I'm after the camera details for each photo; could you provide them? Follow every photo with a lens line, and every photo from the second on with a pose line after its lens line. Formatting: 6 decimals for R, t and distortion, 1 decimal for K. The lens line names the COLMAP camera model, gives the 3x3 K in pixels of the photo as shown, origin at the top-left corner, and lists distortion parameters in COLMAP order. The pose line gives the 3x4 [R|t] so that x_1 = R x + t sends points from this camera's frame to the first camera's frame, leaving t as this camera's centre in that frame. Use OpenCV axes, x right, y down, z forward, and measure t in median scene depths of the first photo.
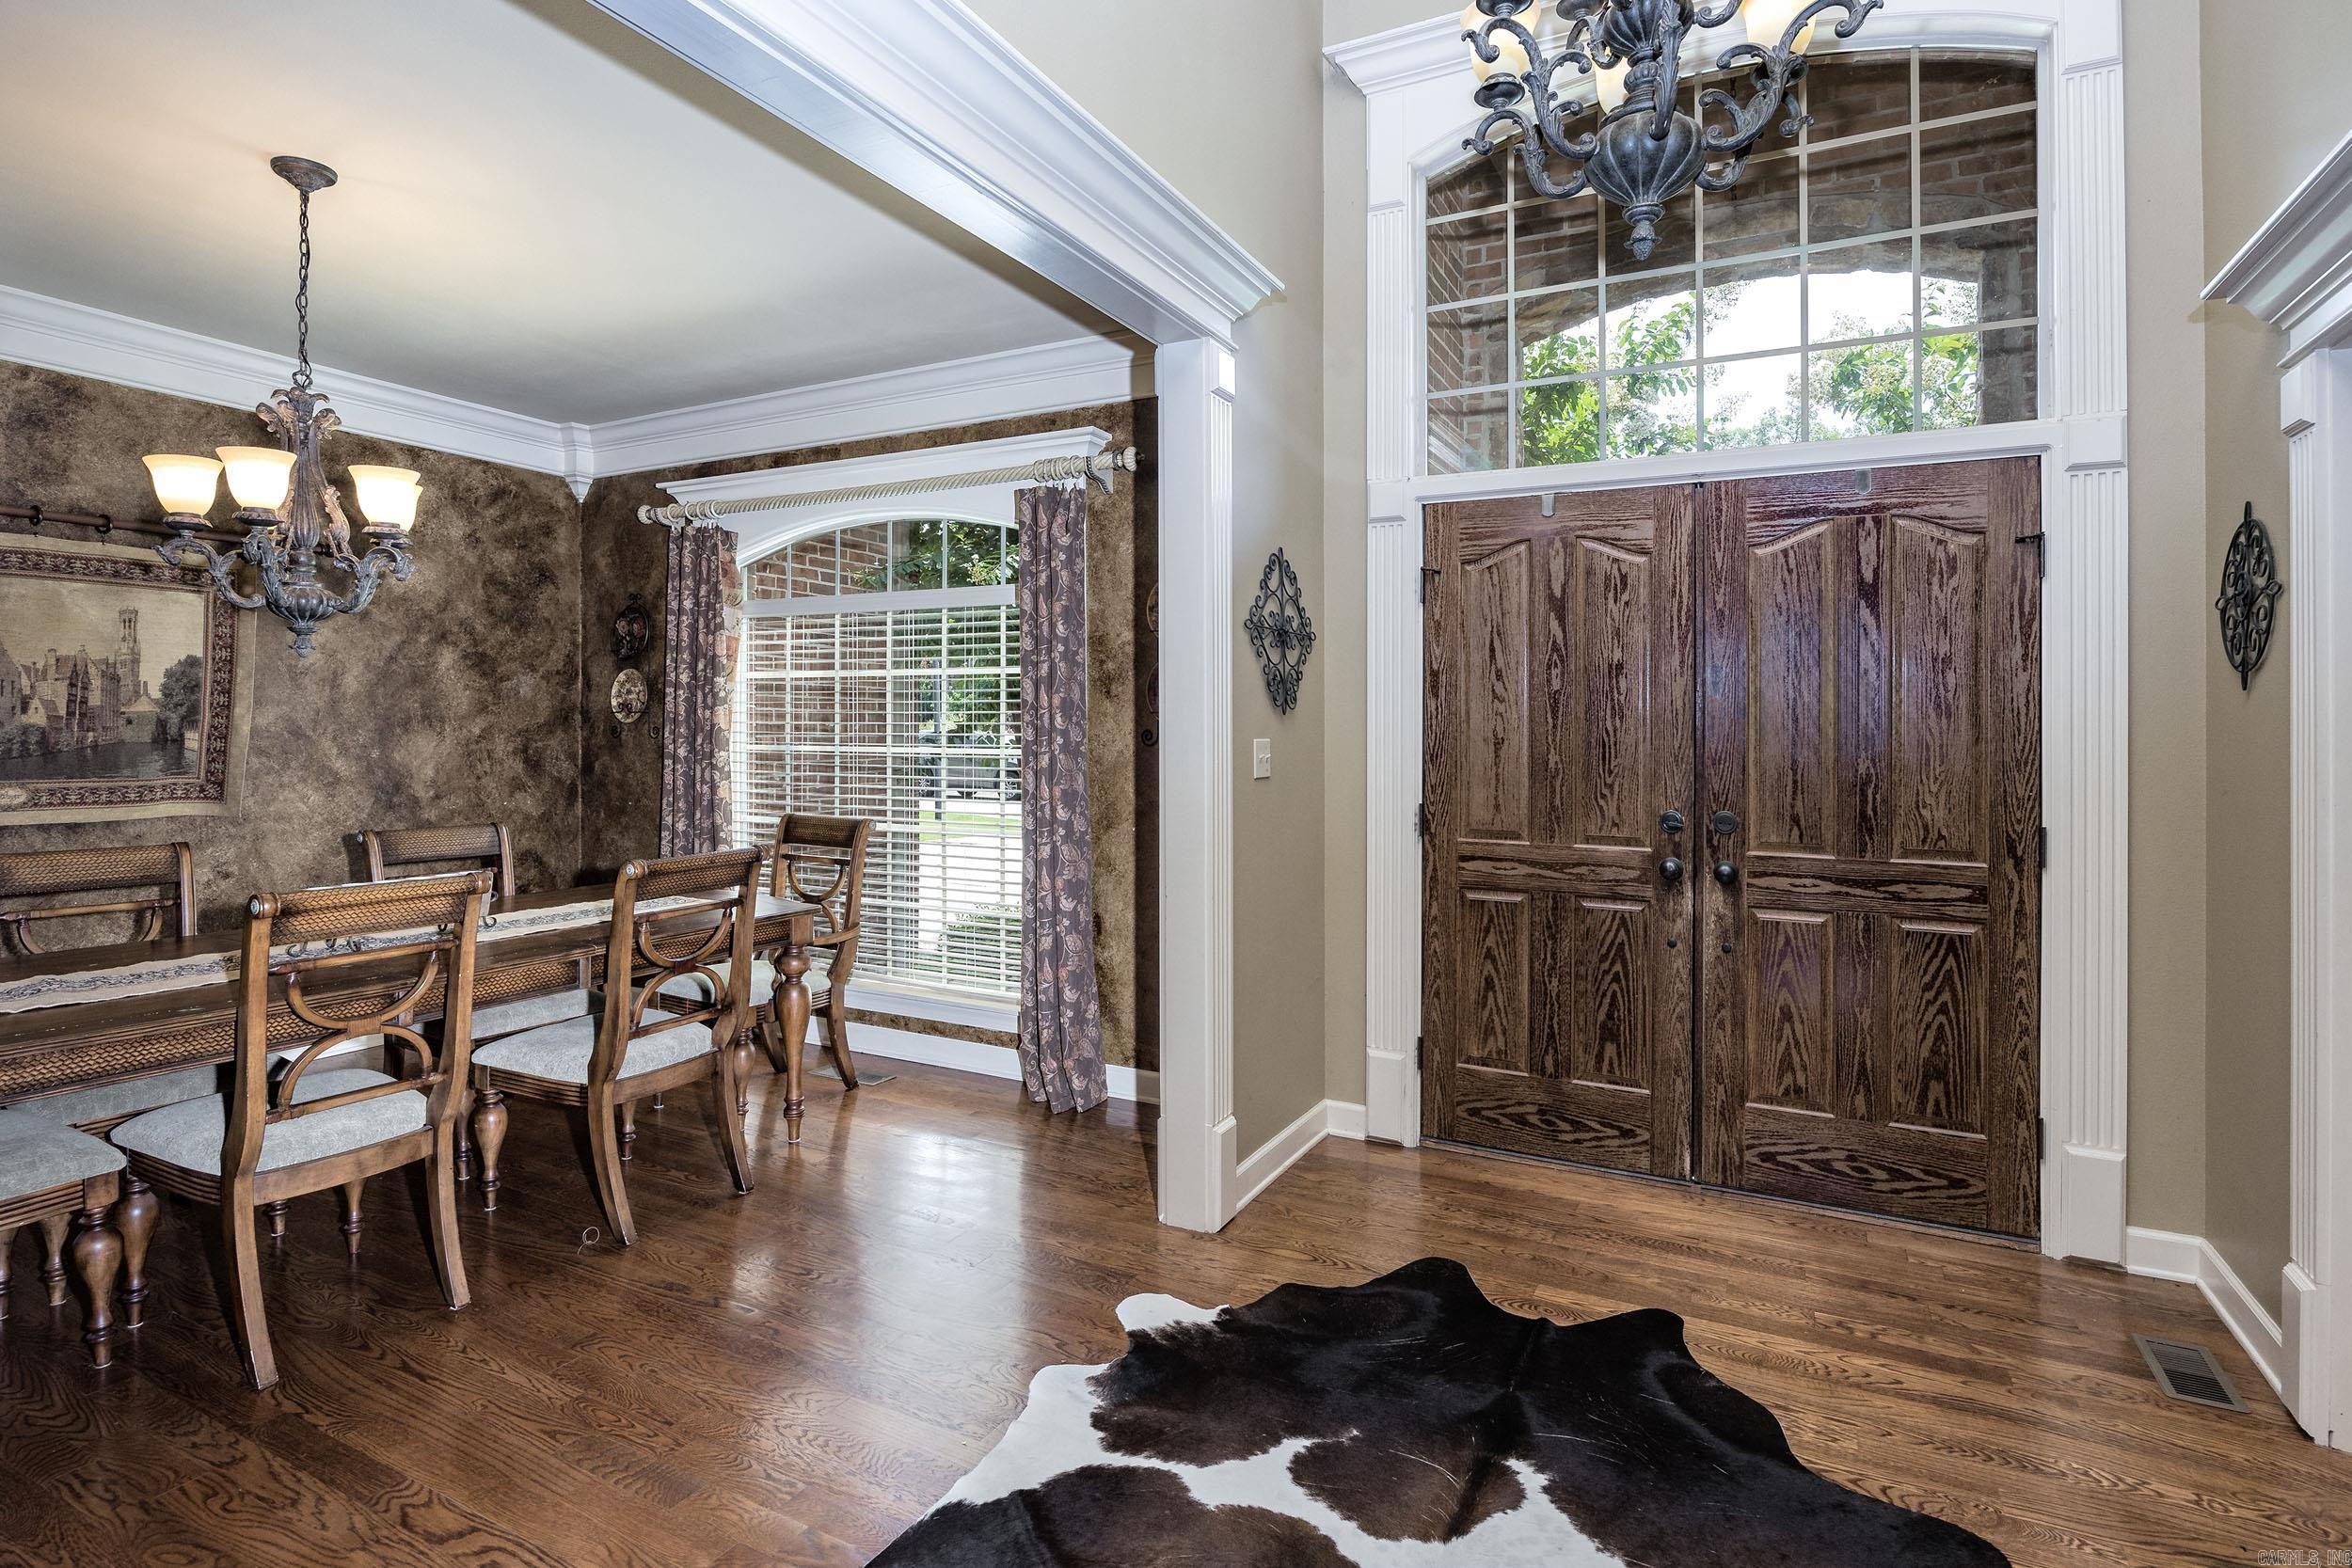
lens RADIAL K [[1196.9, 0, 1164.6], [0, 1196.9, 733.7], [0, 0, 1]] dist [-0.009353, -0.000269]
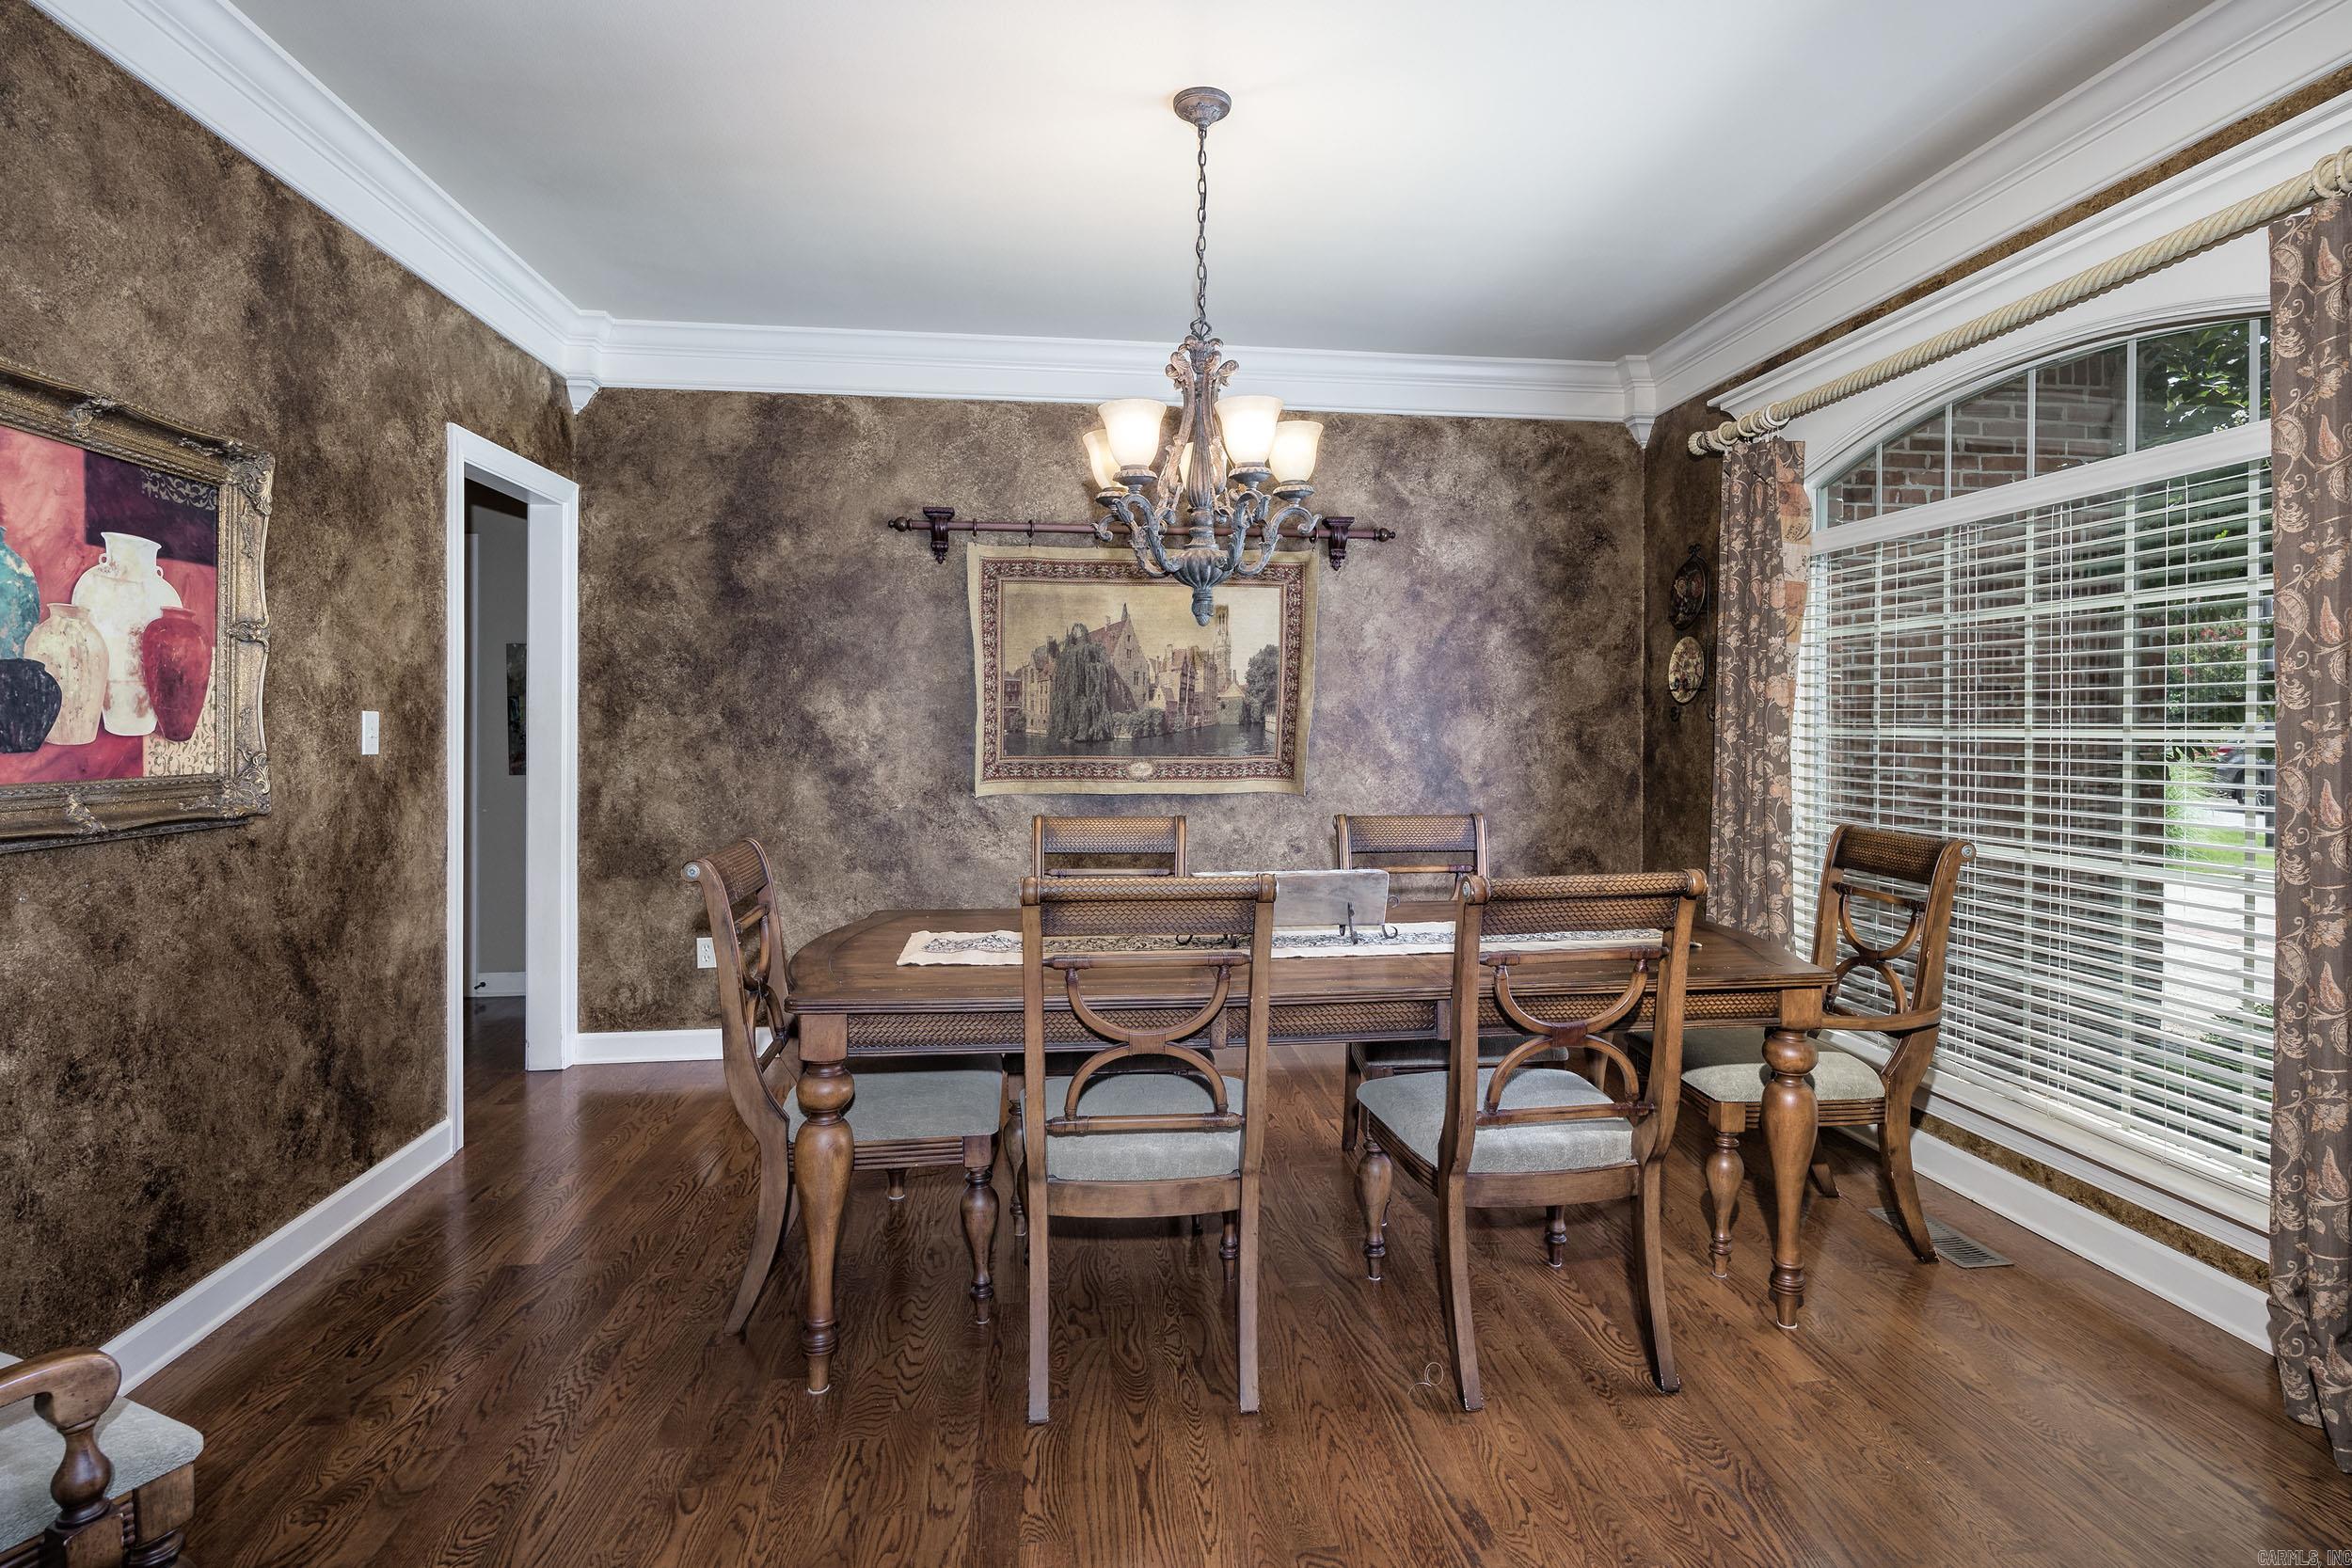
lens RADIAL K [[1196.9, 0, 1164.6], [0, 1196.9, 733.7], [0, 0, 1]] dist [-0.009353, -0.000269]
pose [[0.579105, 0.000619, -0.815252, 0.017103], [0.001202, 0.999998, 0.001613, 0.012613], [0.815252, -0.001914, 0.579103, 0.270420]]
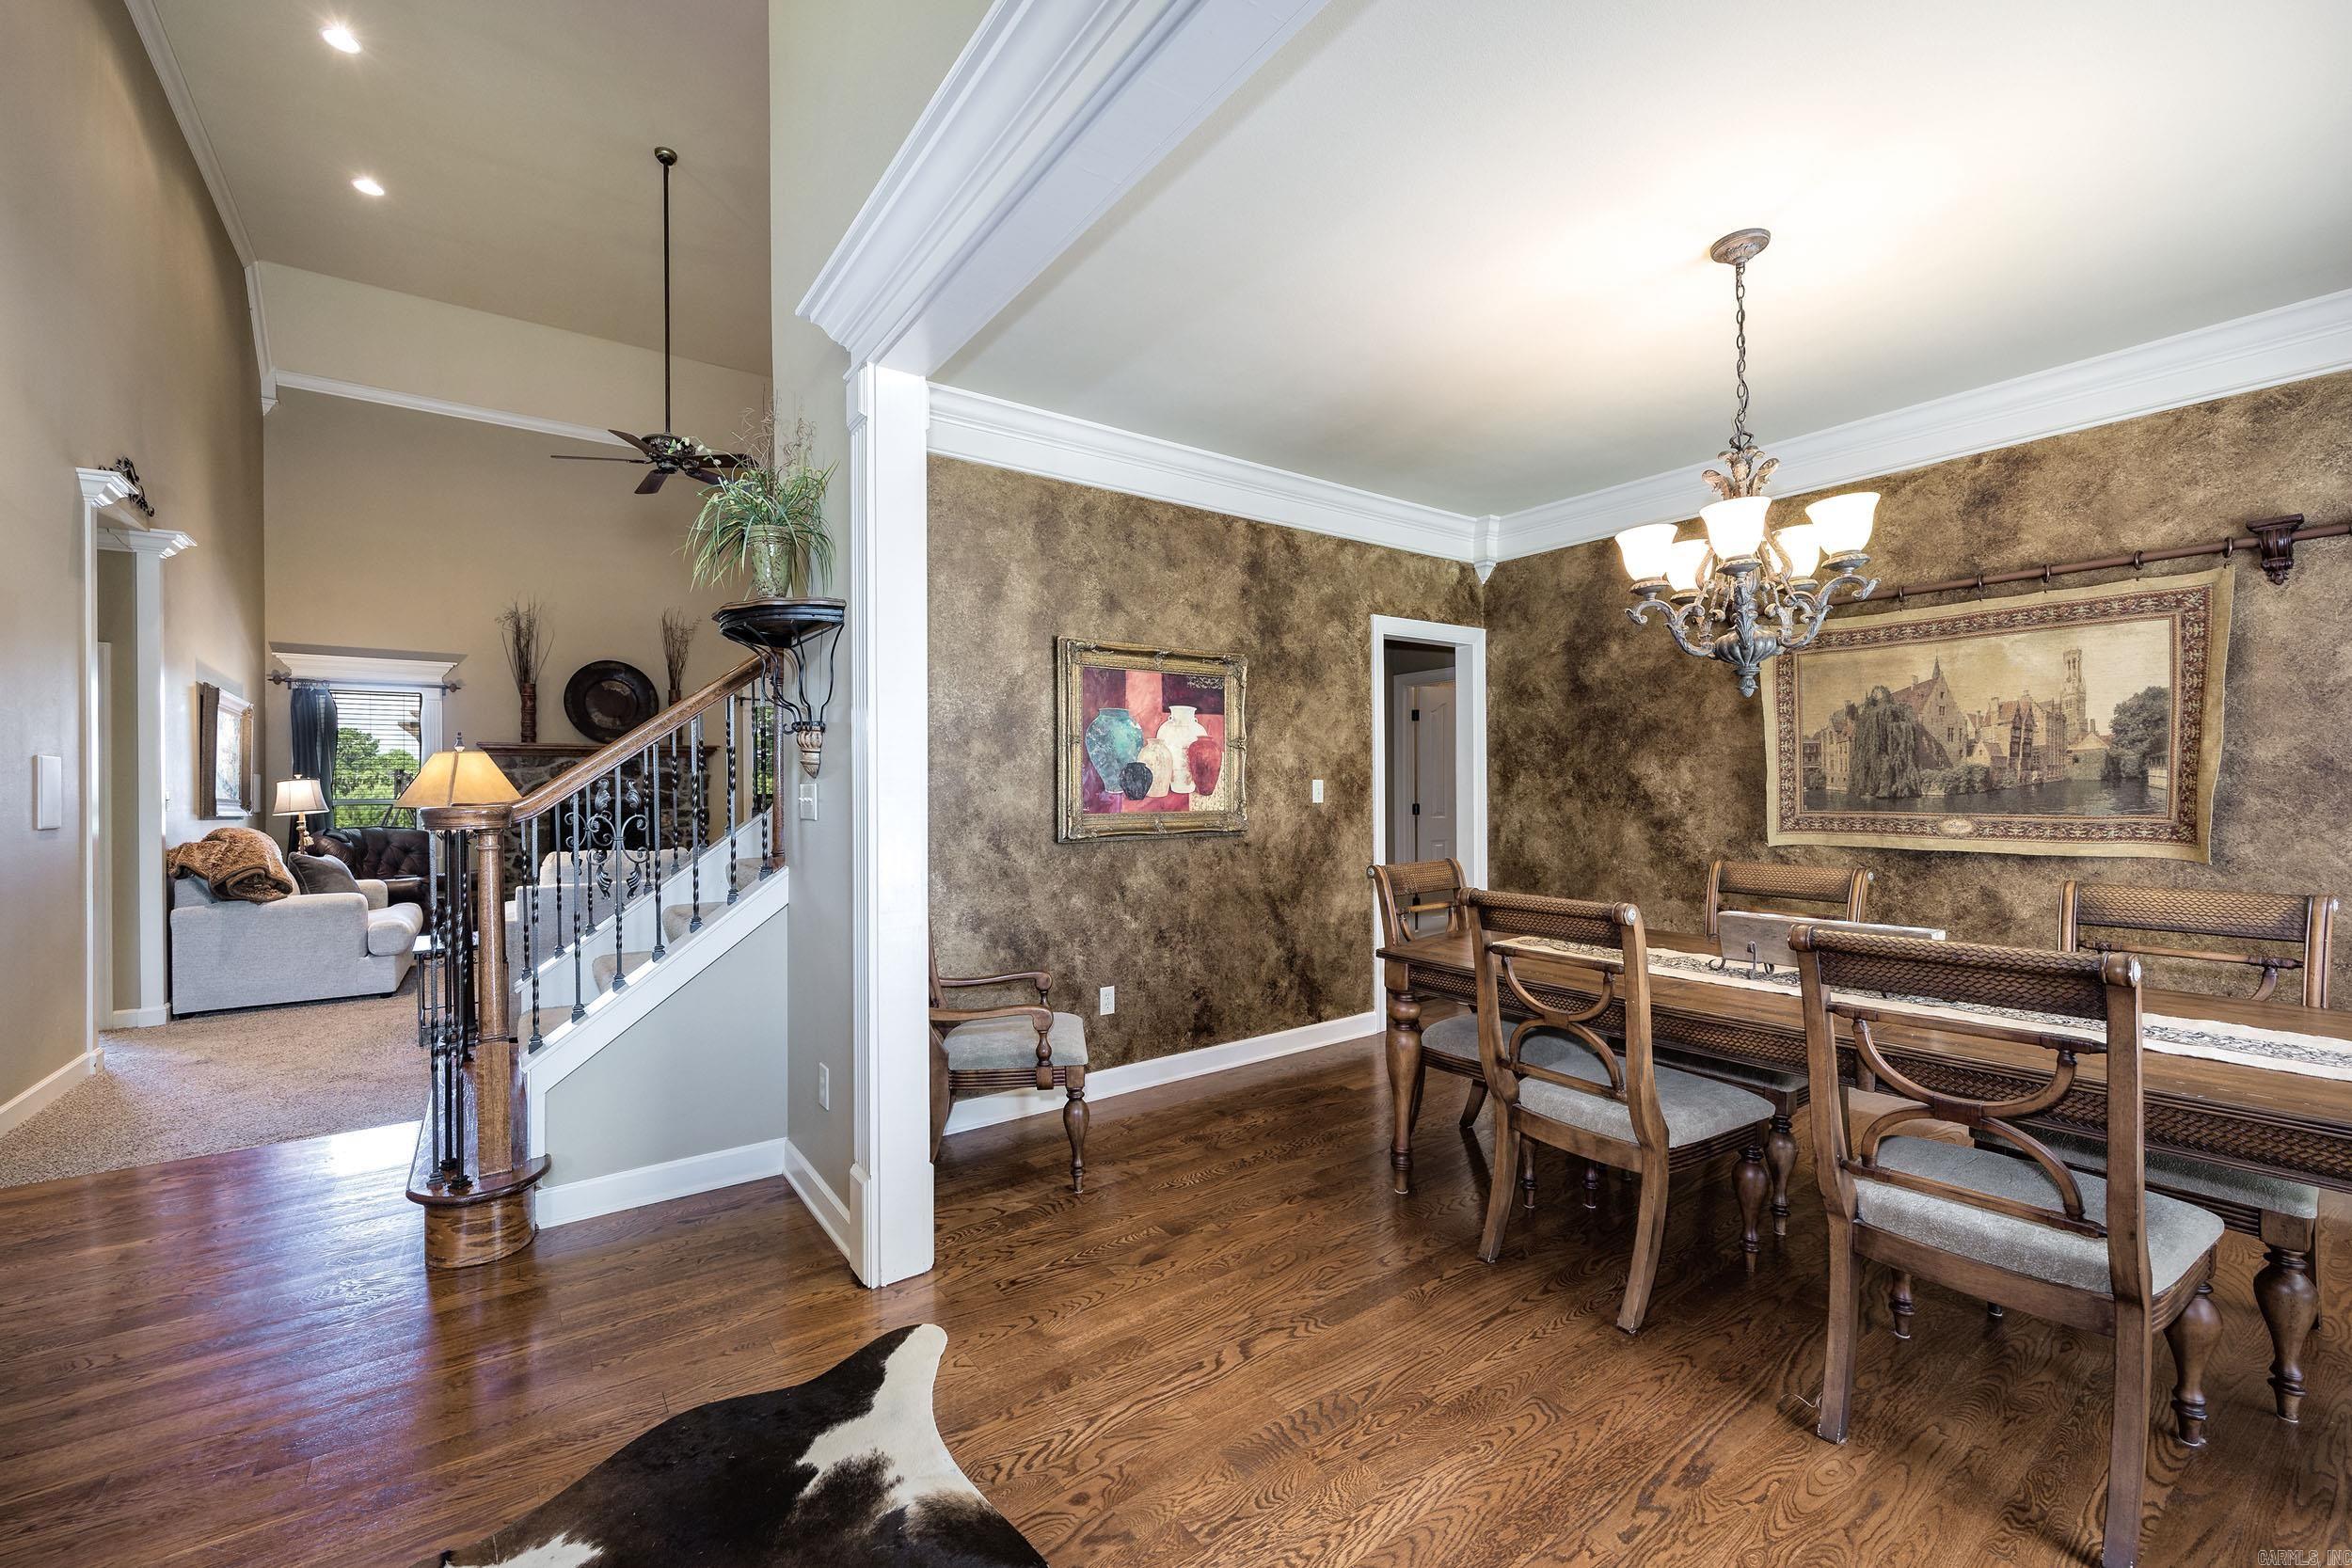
lens RADIAL K [[927.0, 0, 1134.8], [0, 927.0, 783.2], [0, 0, 1]] dist [-0.000667, -0.000107]
pose [[-0.451978, -0.005926, -0.892009, 0.183005], [0.004467, 0.999950, -0.008907, 0.012044], [0.892018, -0.008010, -0.451929, 0.576558]]
